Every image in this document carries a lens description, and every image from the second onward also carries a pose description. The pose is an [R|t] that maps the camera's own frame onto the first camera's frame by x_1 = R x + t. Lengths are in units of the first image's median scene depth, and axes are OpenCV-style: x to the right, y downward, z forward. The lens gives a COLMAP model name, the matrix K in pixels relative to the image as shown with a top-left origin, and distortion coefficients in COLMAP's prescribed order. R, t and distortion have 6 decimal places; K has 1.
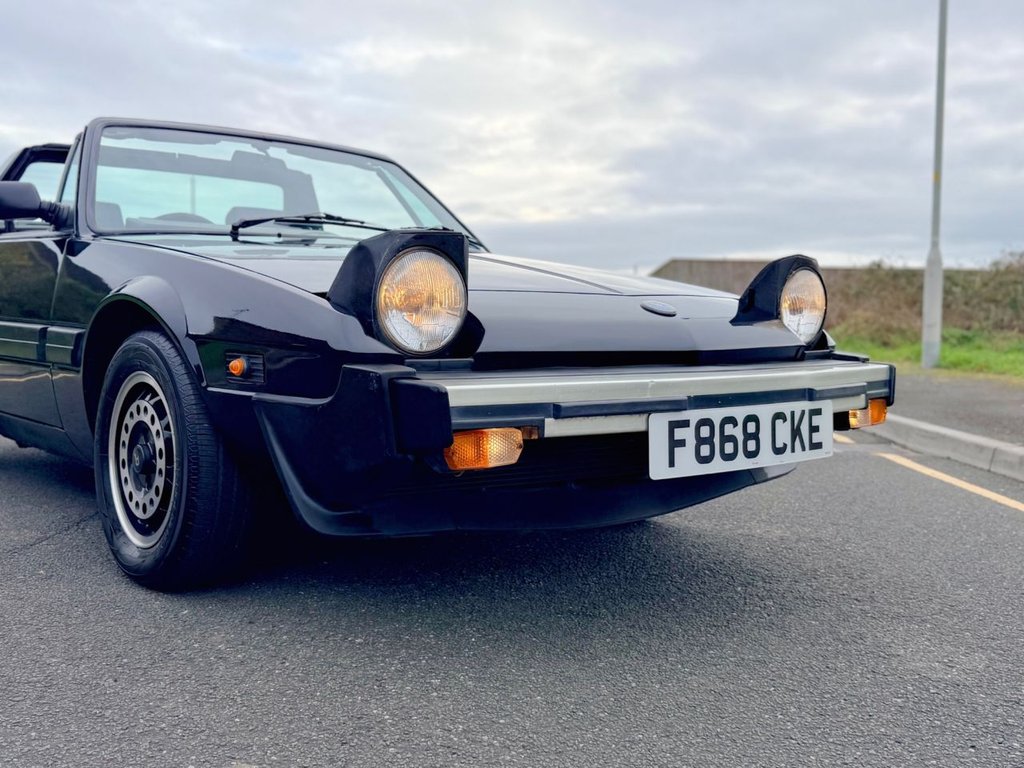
lens RADIAL K [[1063.9, 0, 502.5], [0, 1063.9, 318.7], [0, 0, 1]] dist [-0.000793, 0.000000]
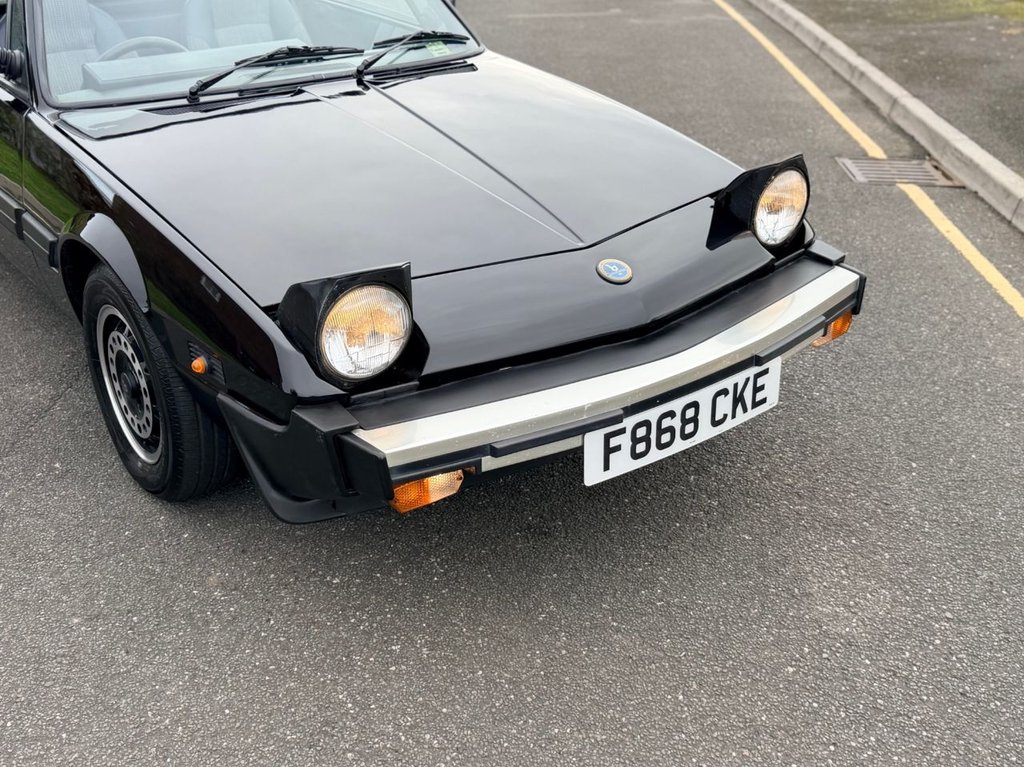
lens RADIAL K [[1123.3, 0, 506.4], [0, 1123.3, 354.5], [0, 0, 1]] dist [0.064637, 0.000000]
pose [[0.999128, 0.000016, -0.041745, 0.099703], [0.018023, 0.901829, 0.431718, -0.438999], [0.037654, -0.432094, 0.901042, 0.014326]]
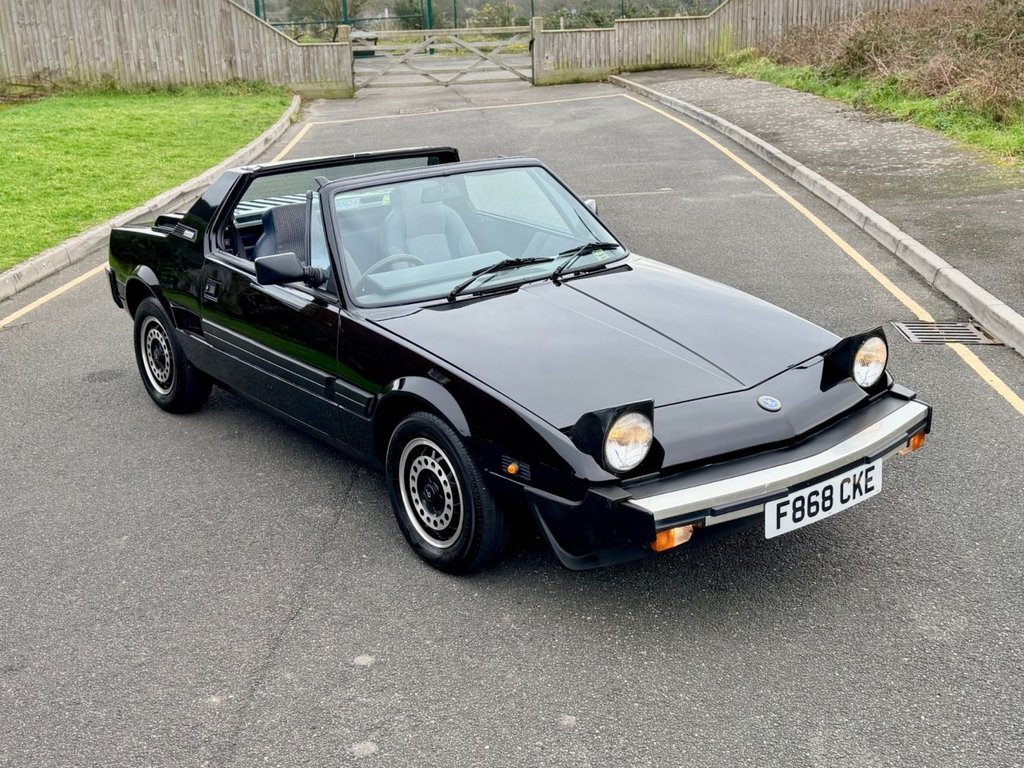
lens RADIAL K [[1271.9, 0, 508.2], [0, 1271.9, 343.0], [0, 0, 1]] dist [0.080919, 0.000000]
pose [[0.998760, -0.031340, -0.038681, -0.173299], [0.041098, 0.957537, 0.285365, -0.705086], [0.028095, -0.286601, 0.957638, -0.834101]]
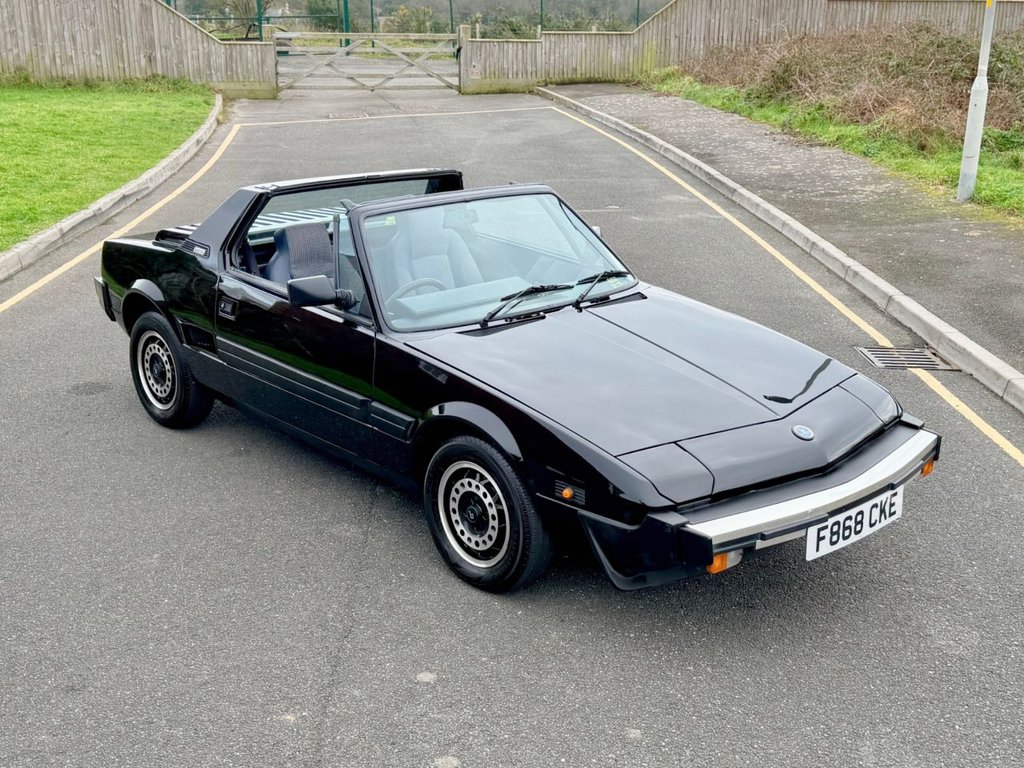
lens RADIAL K [[1271.9, 0, 530.0], [0, 1271.9, 368.7], [0, 0, 1]] dist [0.080919, 0.000000]
pose [[0.998056, -0.015065, 0.060477, -0.431382], [-0.003983, 0.952948, 0.303108, -0.771549], [-0.062198, -0.302760, 0.951035, -0.894536]]
